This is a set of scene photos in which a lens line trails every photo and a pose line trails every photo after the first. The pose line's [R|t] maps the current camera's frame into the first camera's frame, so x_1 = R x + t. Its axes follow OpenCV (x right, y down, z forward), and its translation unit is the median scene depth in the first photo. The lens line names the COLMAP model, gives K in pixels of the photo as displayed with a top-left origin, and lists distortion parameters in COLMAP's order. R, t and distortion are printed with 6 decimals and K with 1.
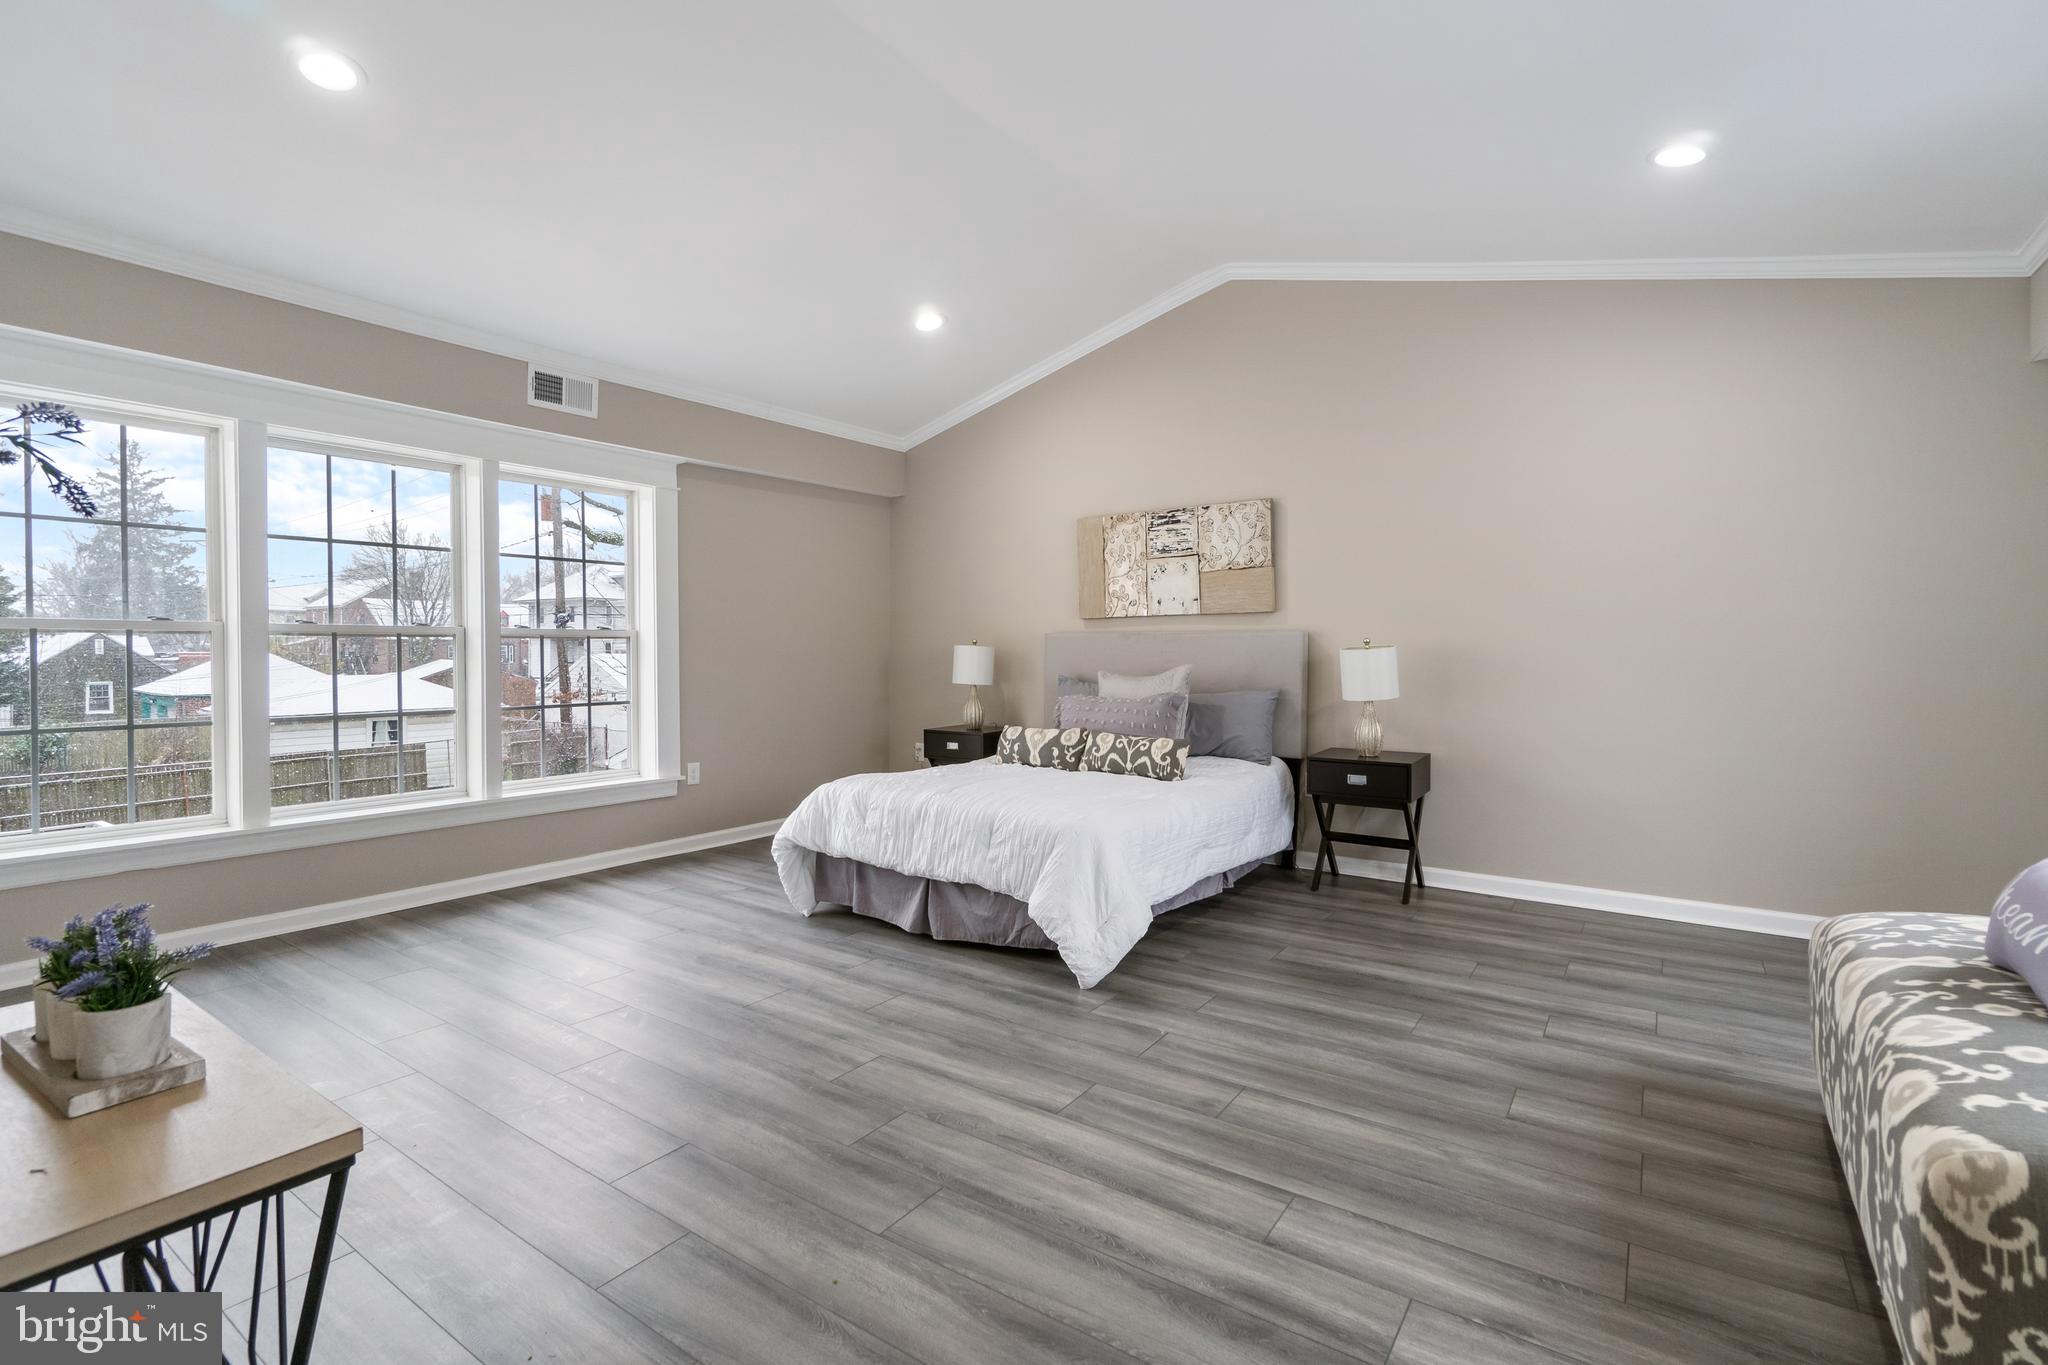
lens RADIAL K [[927.1, 0, 1024.0], [0, 927.1, 682.5], [0, 0, 1]] dist [-0.014513, 0.000117]
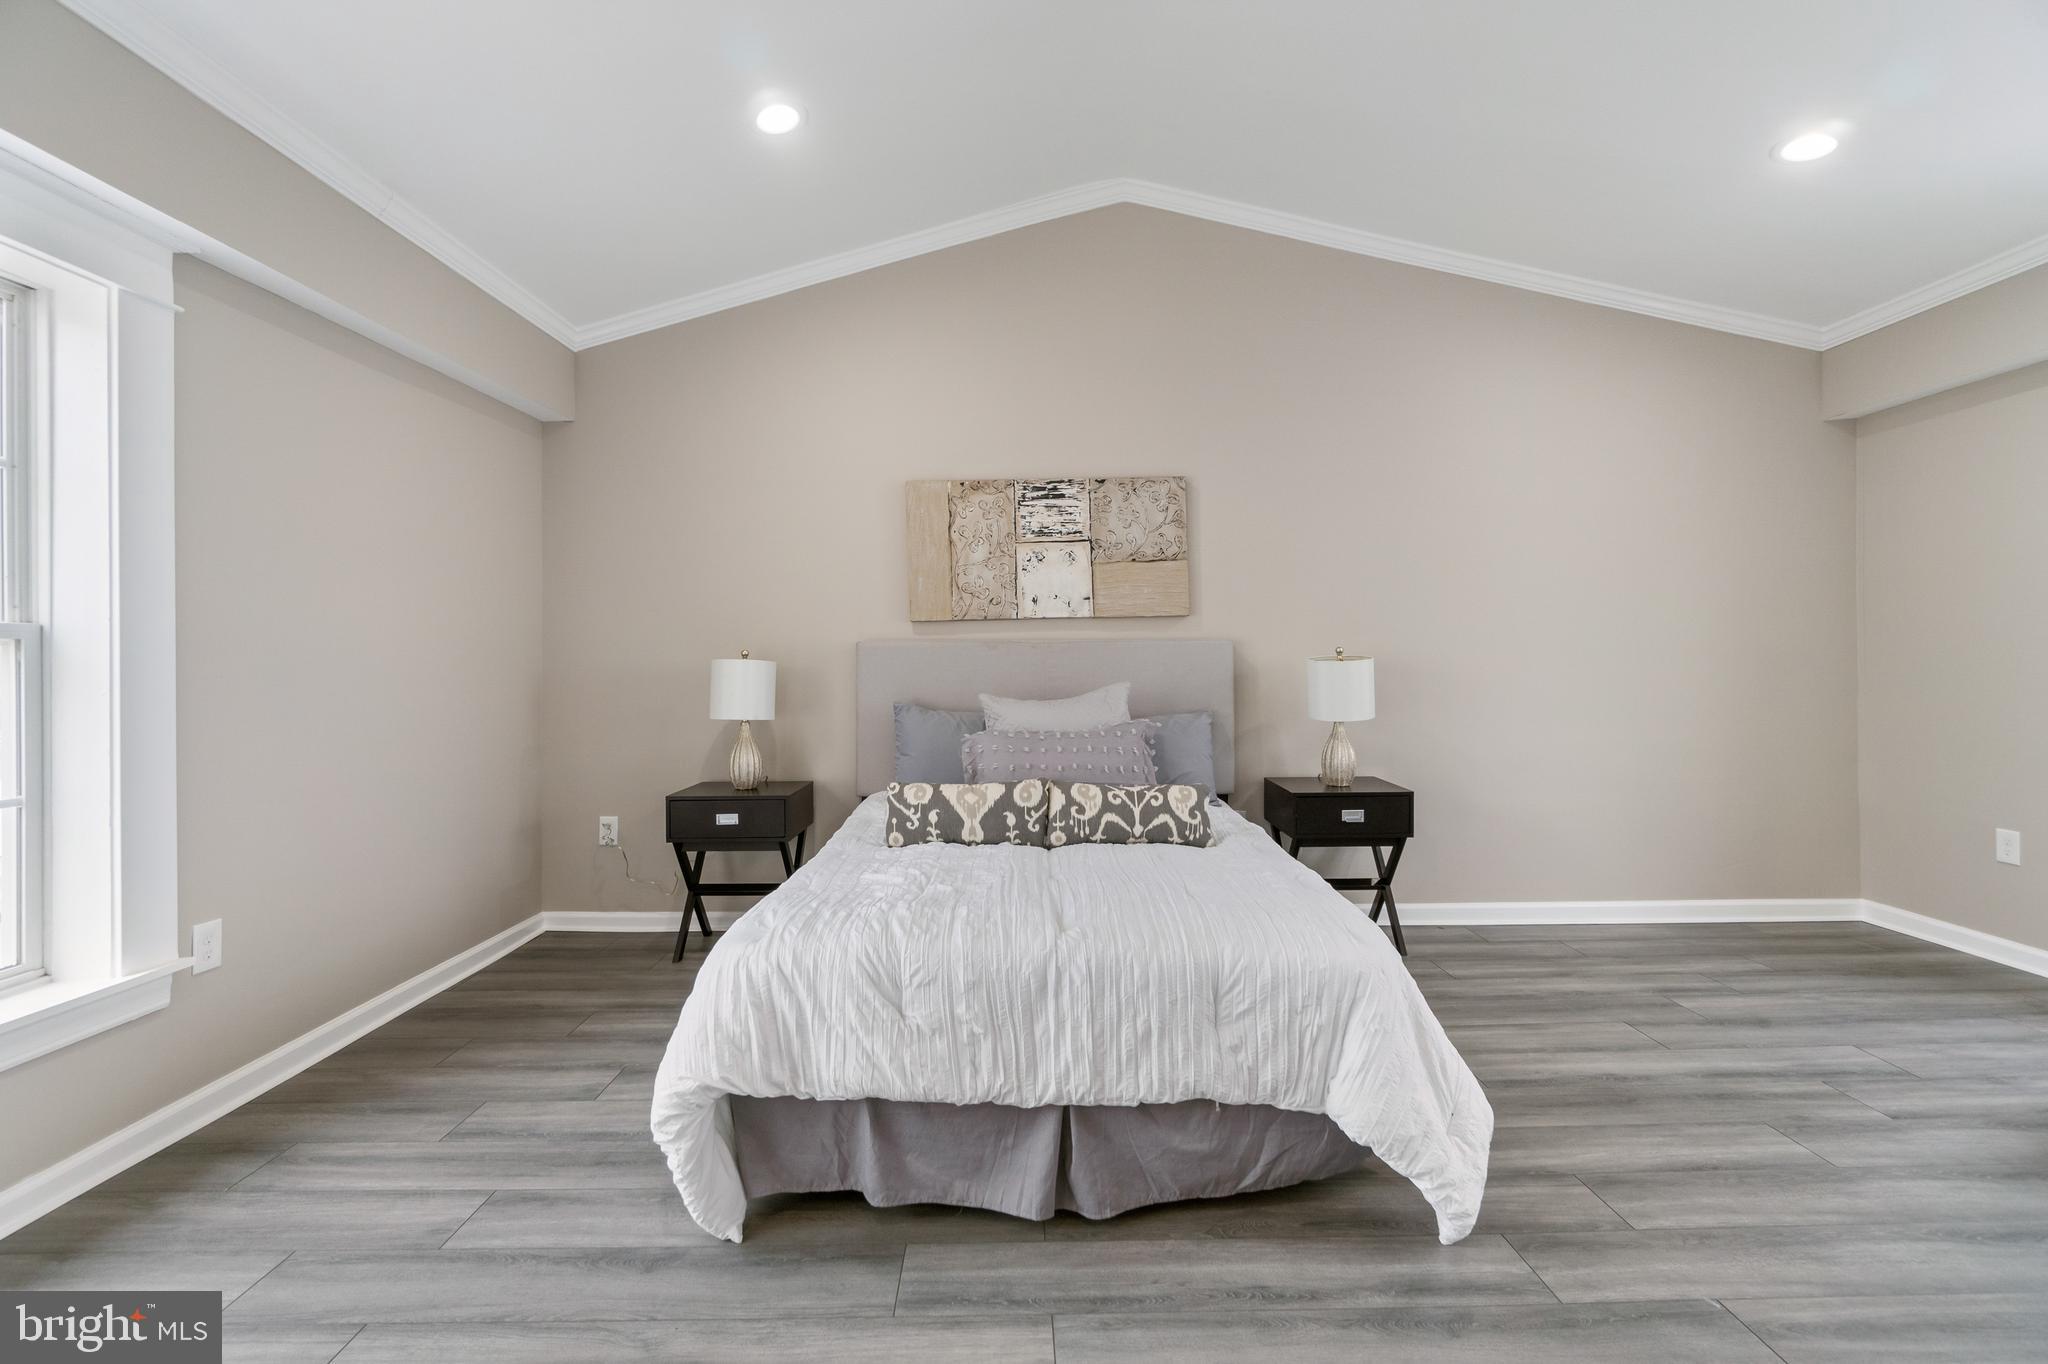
lens RADIAL K [[895.6, 0, 1028.9], [0, 895.6, 666.7], [0, 0, 1]] dist [-0.013676, 0.006068]
pose [[0.812845, -0.009133, 0.582408, -0.333776], [0.029134, 0.999263, -0.024992, -0.017373], [-0.581751, 0.037283, 0.812512, 0.485201]]
